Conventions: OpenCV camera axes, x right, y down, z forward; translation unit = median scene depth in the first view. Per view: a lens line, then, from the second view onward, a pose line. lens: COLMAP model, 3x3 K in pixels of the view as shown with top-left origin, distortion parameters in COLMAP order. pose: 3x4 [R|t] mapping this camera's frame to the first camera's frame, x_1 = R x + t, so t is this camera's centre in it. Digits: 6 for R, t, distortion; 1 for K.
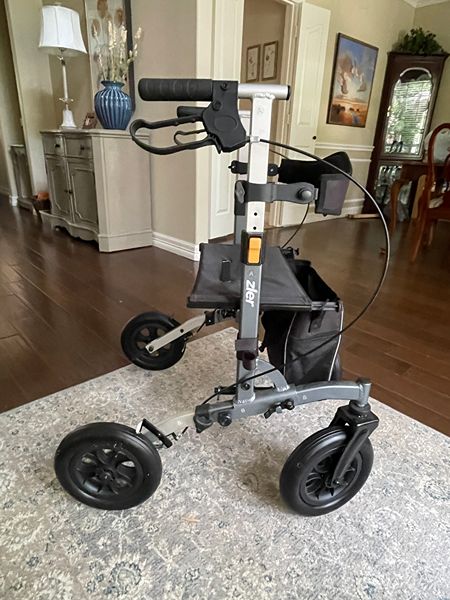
lens RADIAL K [[377.2, 0, 222.8], [0, 377.2, 299.5], [0, 0, 1]] dist [-0.006385, 0.001198]
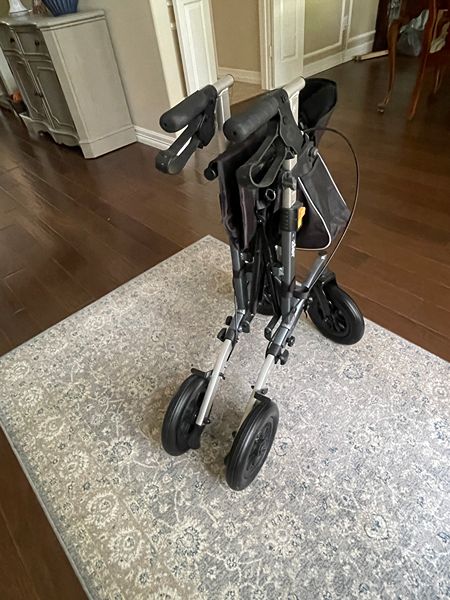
lens RADIAL K [[377.2, 0, 225.6], [0, 377.2, 297.7], [0, 0, 1]] dist [-0.006385, 0.001198]
pose [[0.989765, -0.109480, -0.091536, 0.271507], [0.134557, 0.929613, 0.343096, -0.225777], [0.047531, -0.351901, 0.934830, -0.138043]]
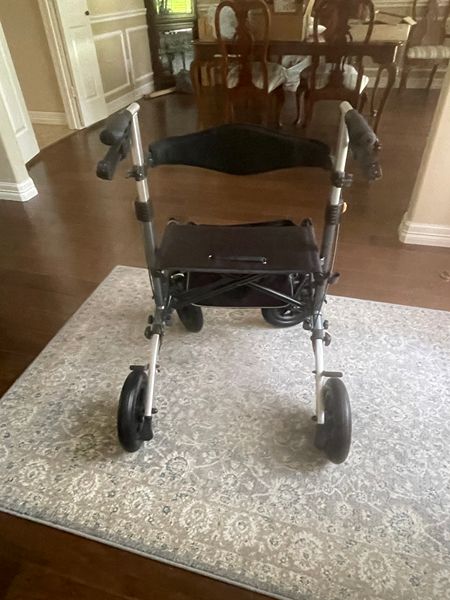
lens RADIAL K [[402.3, 0, 224.1], [0, 402.3, 301.4], [0, 0, 1]] dist [-0.002997, -0.002475]
pose [[0.845604, -0.378889, 0.376027, -0.338583], [0.253726, 0.905042, 0.341354, -0.262253], [-0.469656, -0.193242, 0.861441, -0.252491]]
